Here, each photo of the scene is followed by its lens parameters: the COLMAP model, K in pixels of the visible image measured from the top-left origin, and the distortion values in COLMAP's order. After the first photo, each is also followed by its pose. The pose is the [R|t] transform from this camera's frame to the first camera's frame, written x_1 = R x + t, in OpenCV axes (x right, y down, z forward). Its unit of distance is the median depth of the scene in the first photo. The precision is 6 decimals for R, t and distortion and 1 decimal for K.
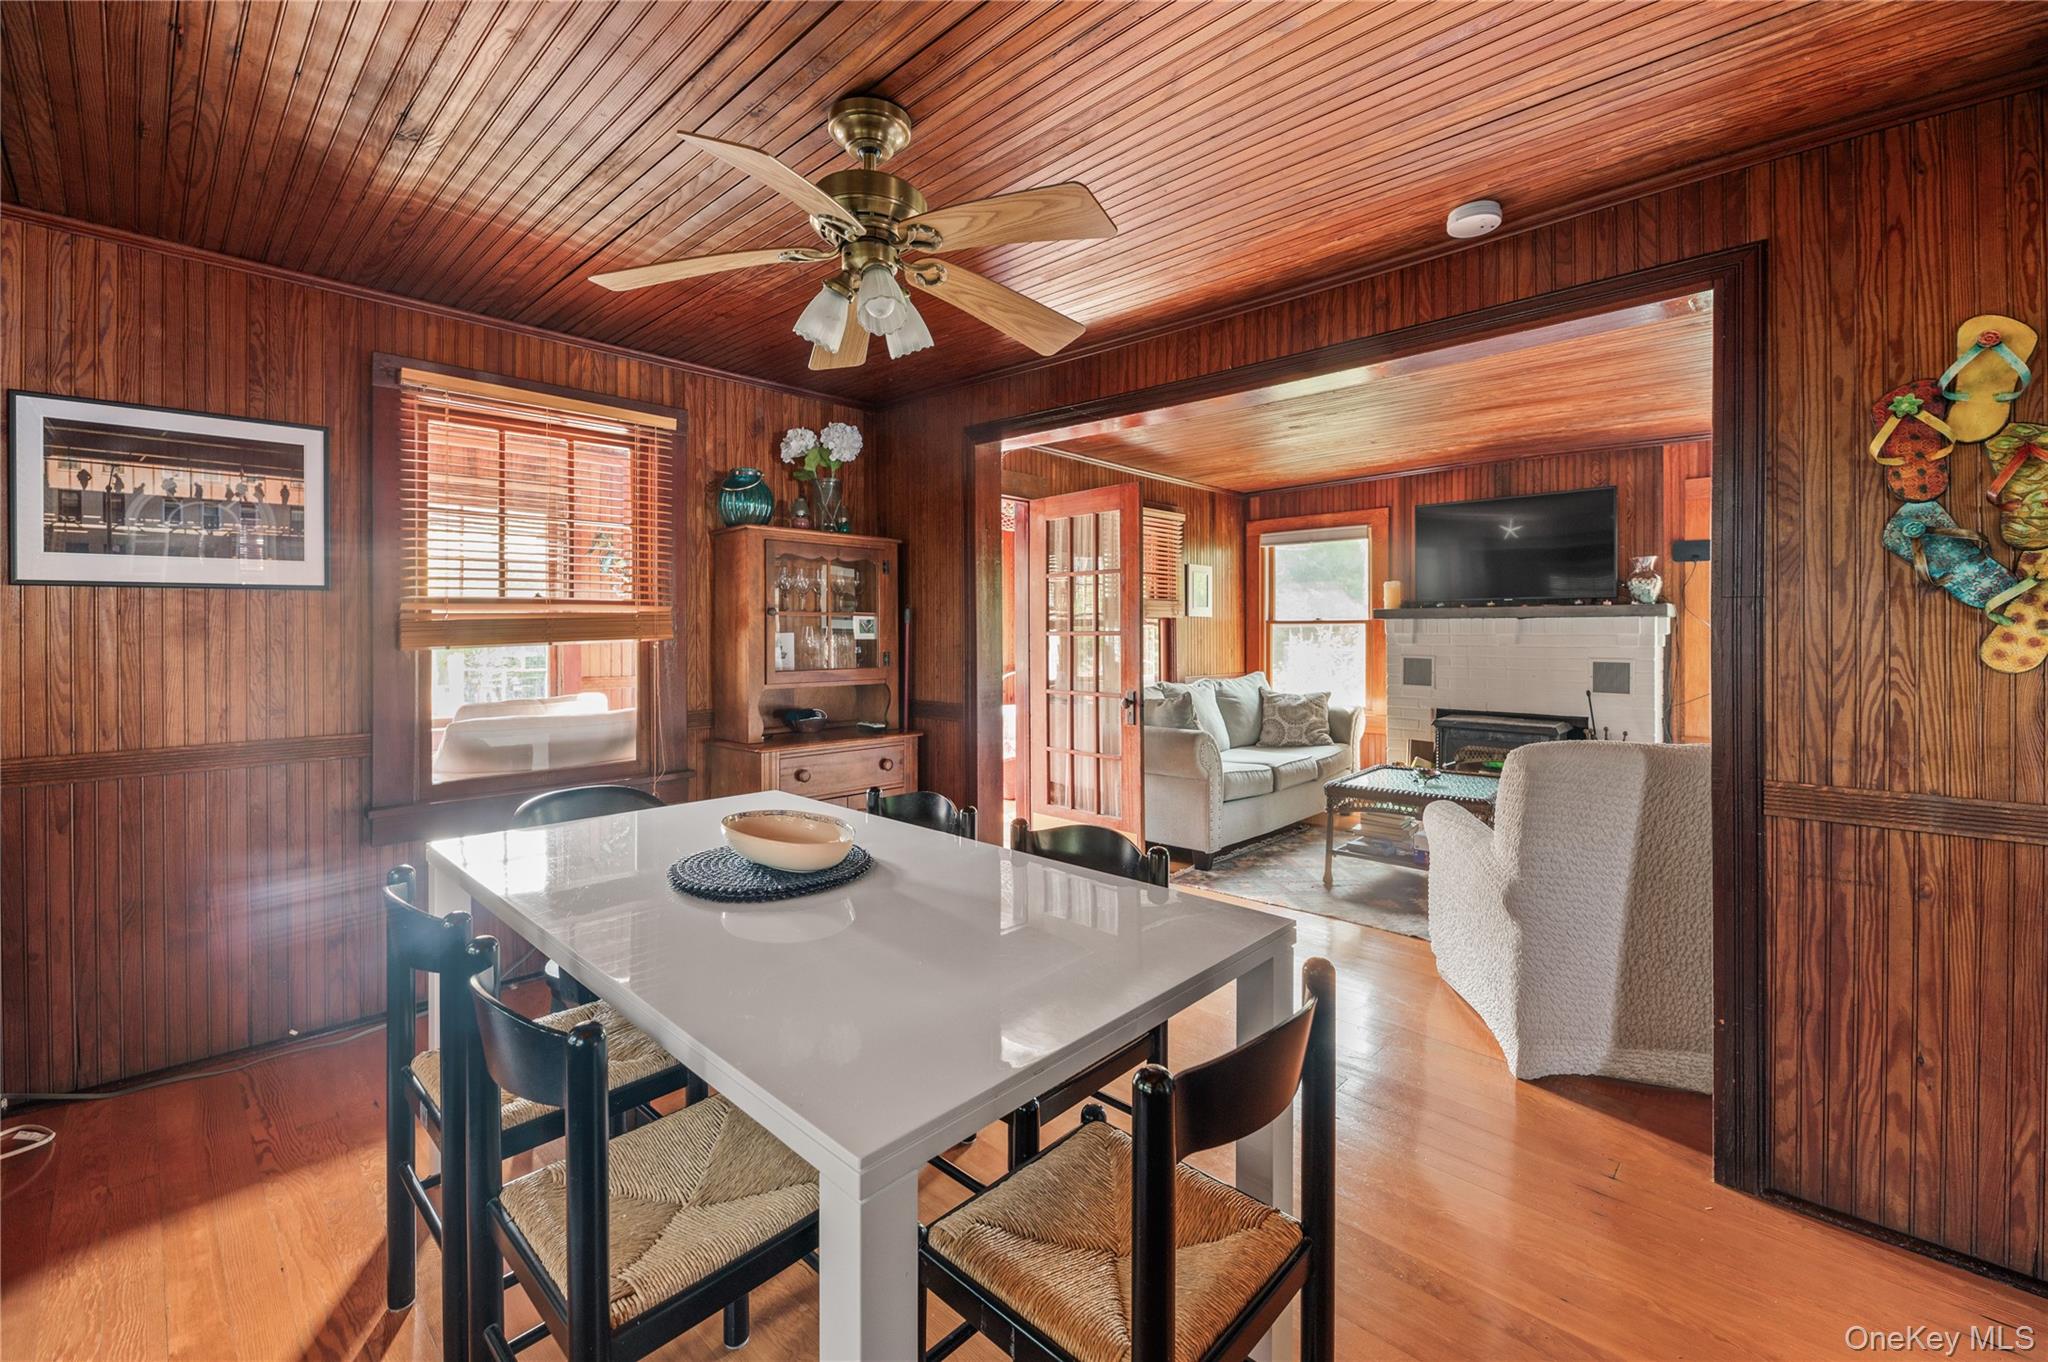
lens RADIAL K [[830.4, 0, 1013.5], [0, 830.4, 627.0], [0, 0, 1]] dist [-0.004175, -0.000967]
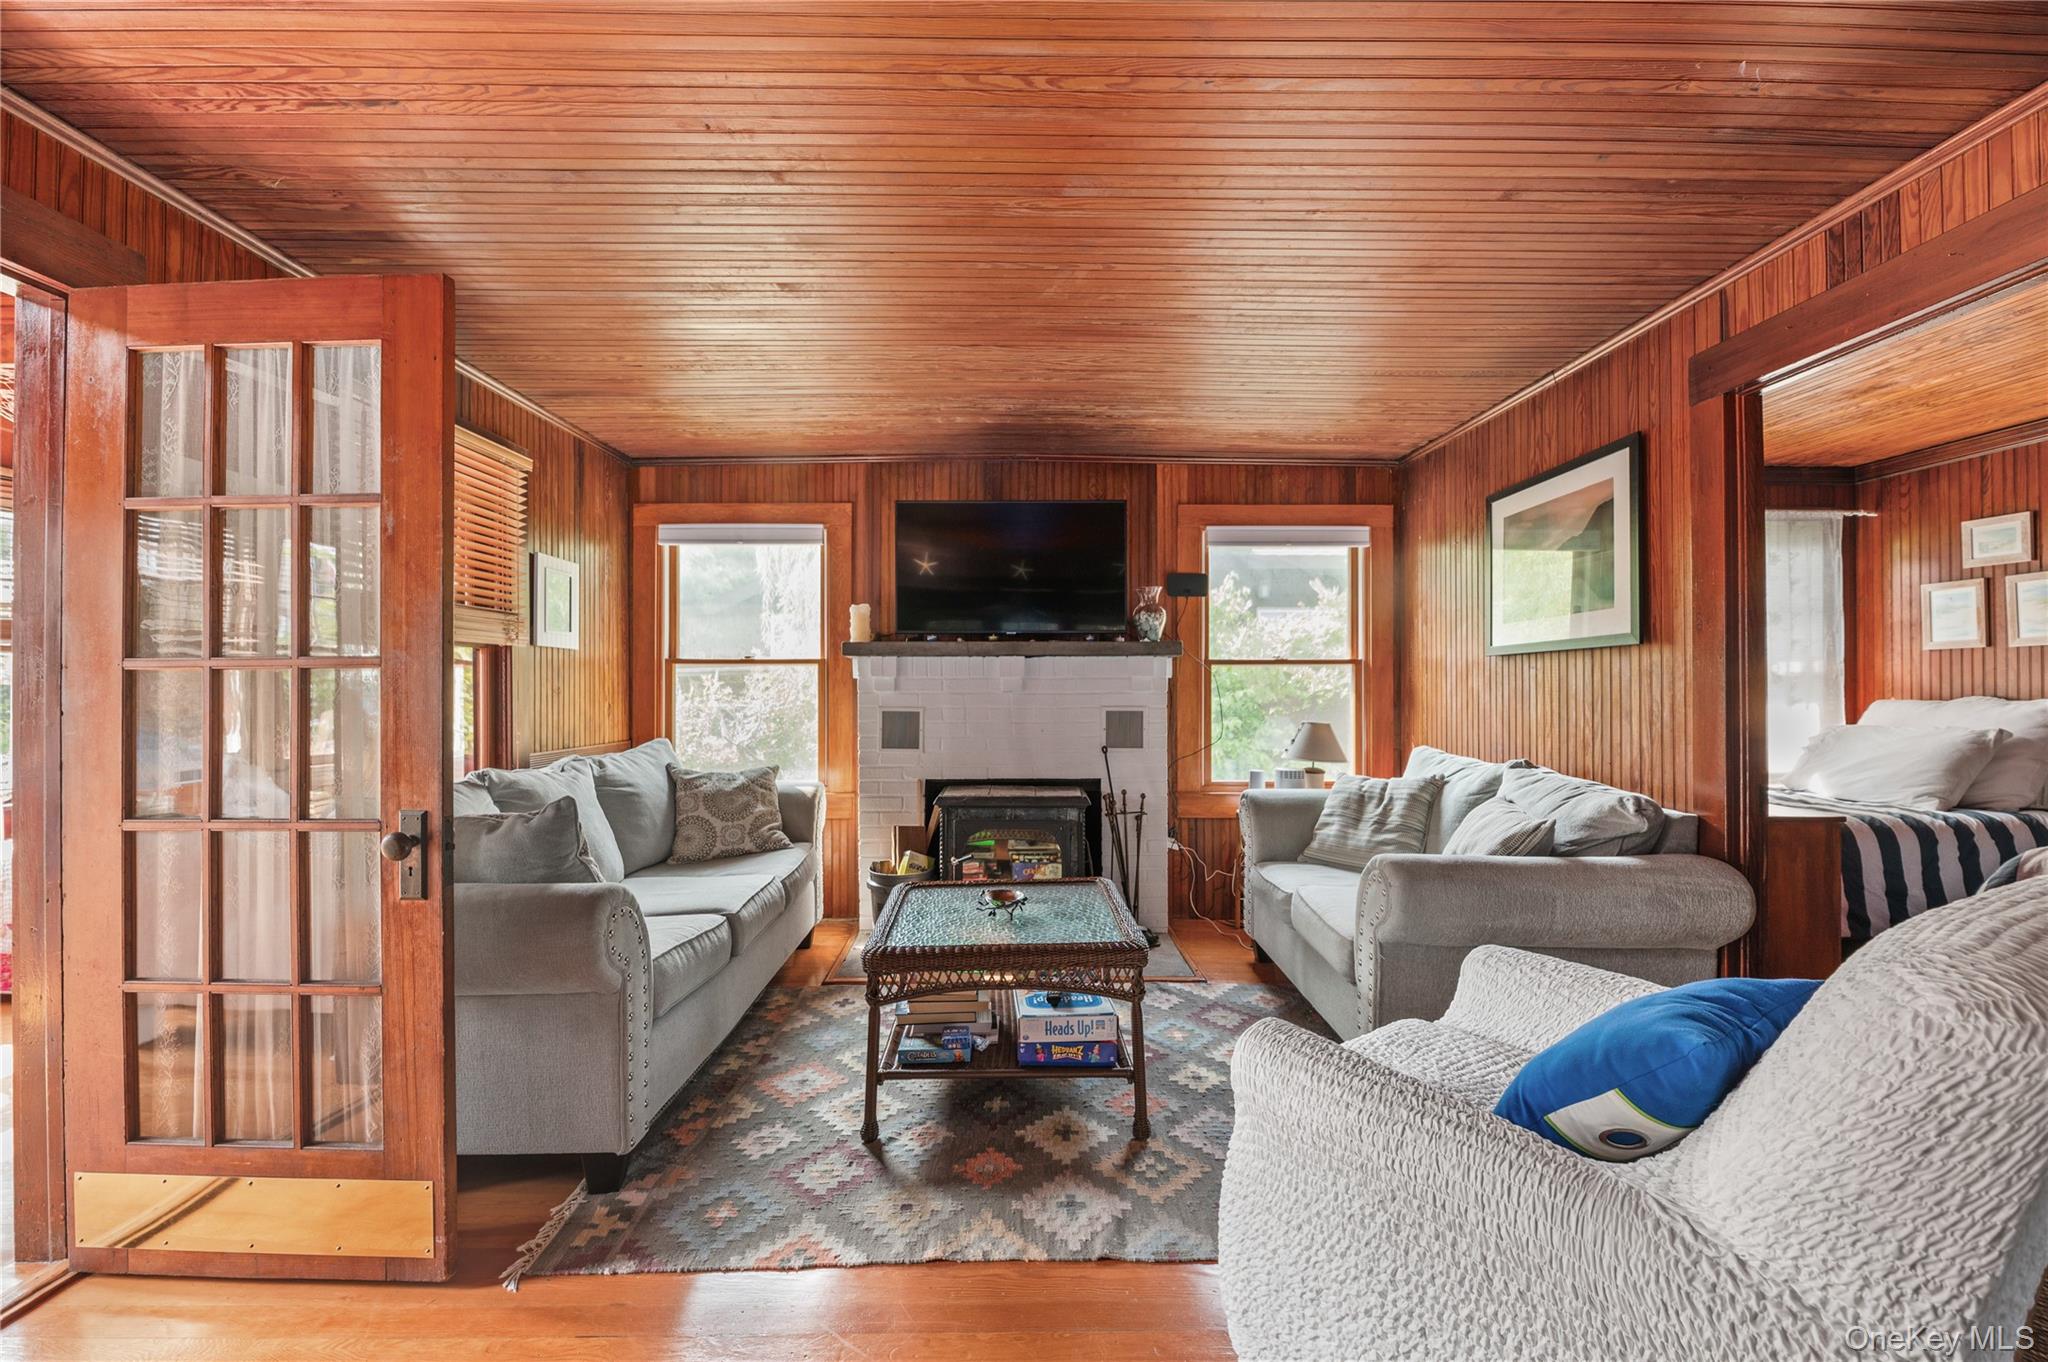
lens RADIAL K [[830.4, 0, 1030.2], [0, 830.4, 674.7], [0, 0, 1]] dist [-0.004175, -0.000967]
pose [[0.704897, 0.009544, 0.709245, 0.053132], [-0.002496, 0.999937, -0.010974, 0.013183], [-0.709305, 0.005966, 0.704876, 0.398824]]
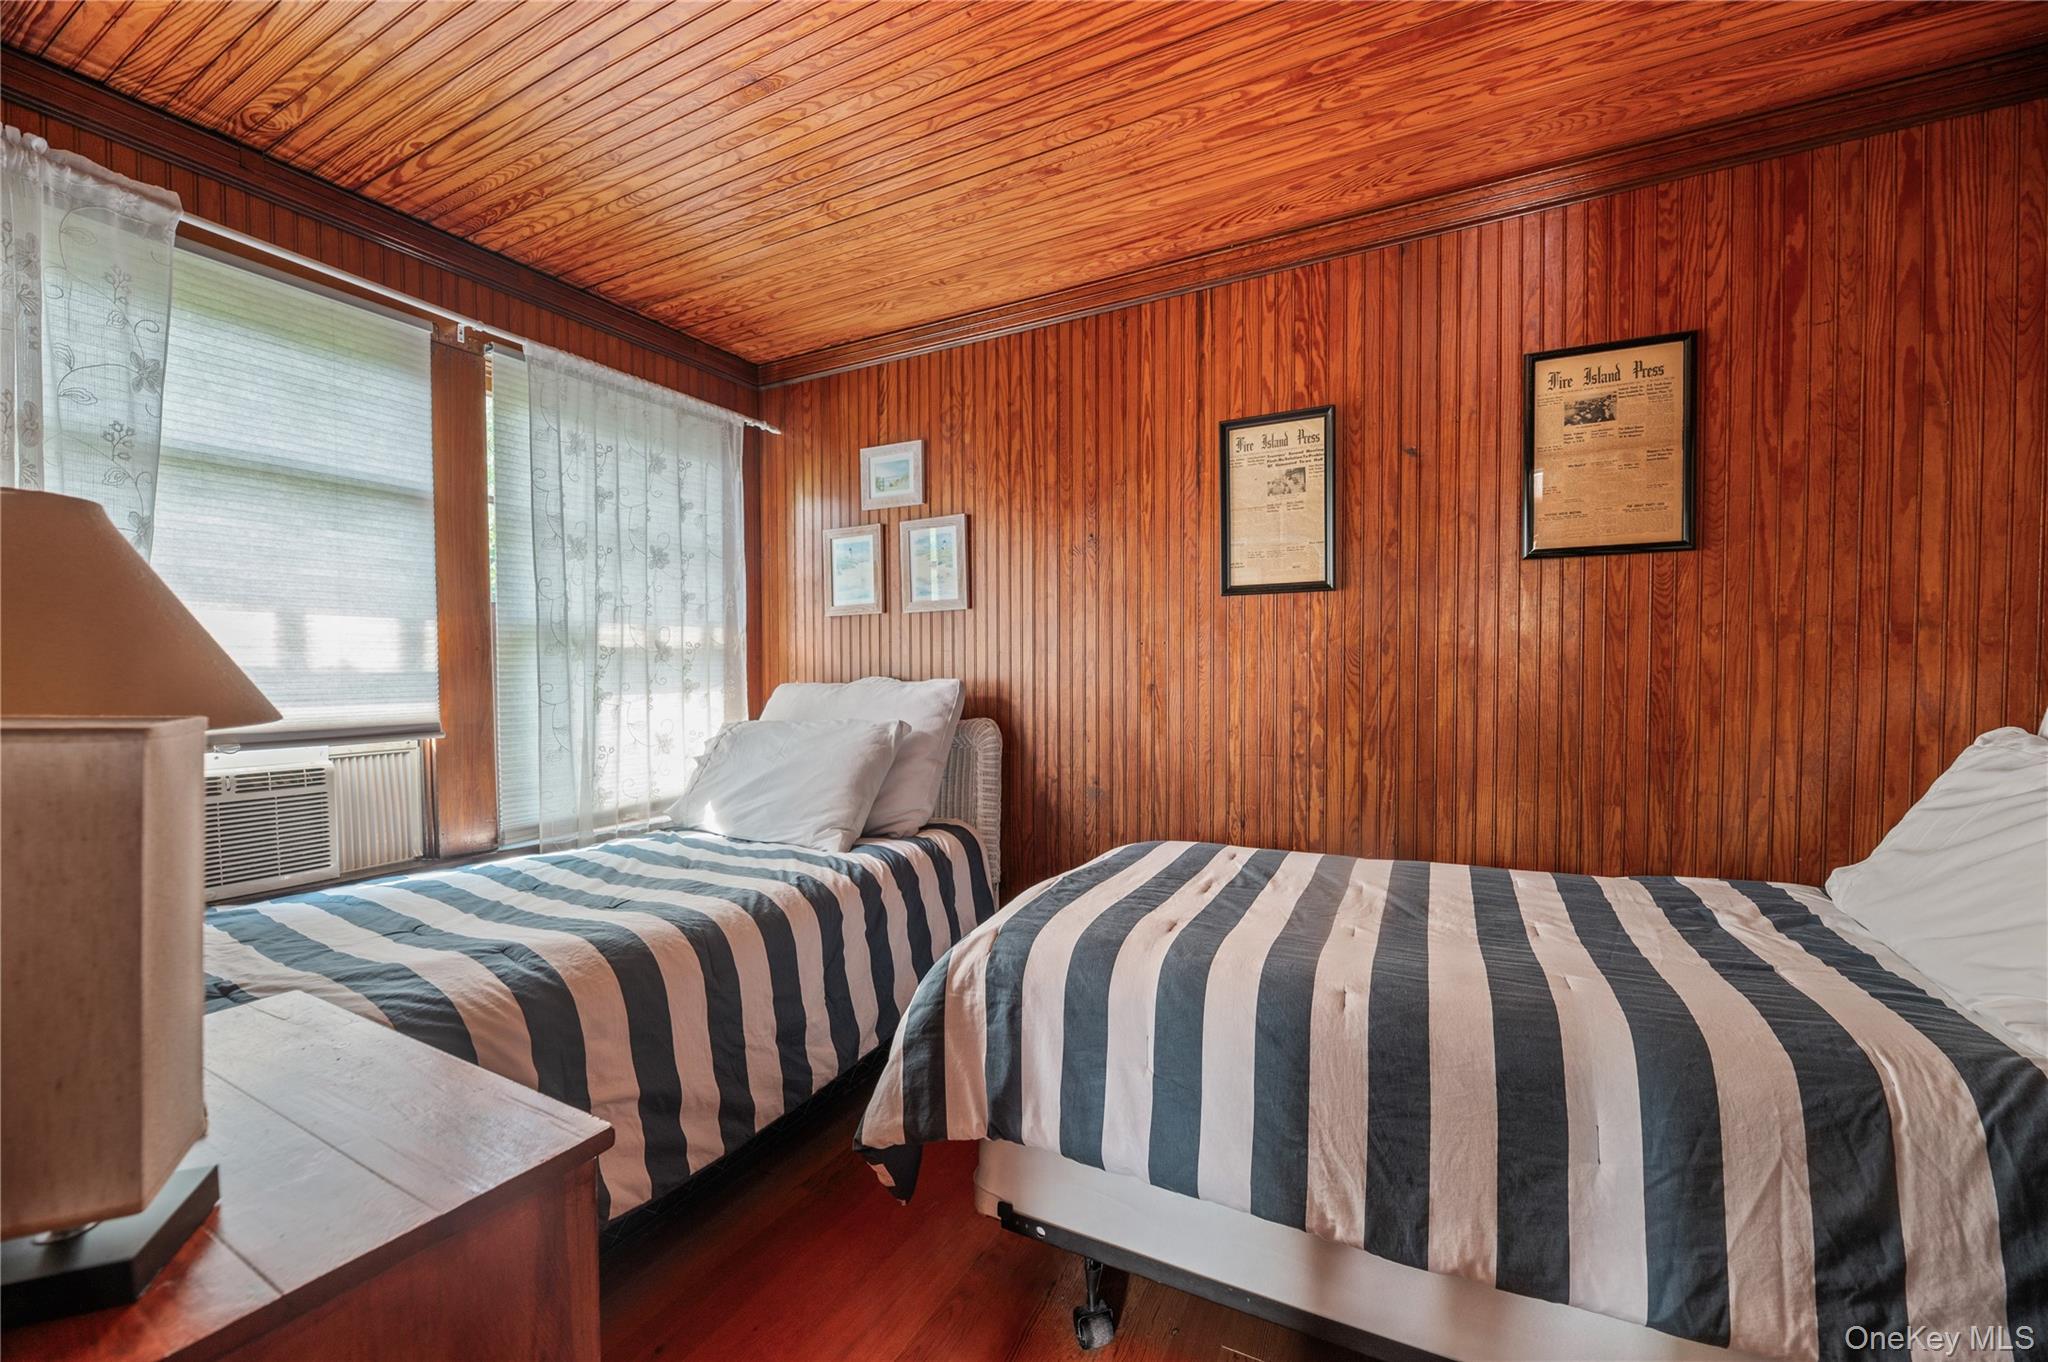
lens RADIAL K [[792.3, 0, 1017.7], [0, 792.3, 683.7], [0, 0, 1]] dist [-0.000563, -0.000014]
pose [[-0.275913, -0.014211, 0.961078, 0.539184], [0.004836, 0.999858, 0.016173, 0.017963], [-0.961170, 0.009110, -0.275805, 0.377428]]
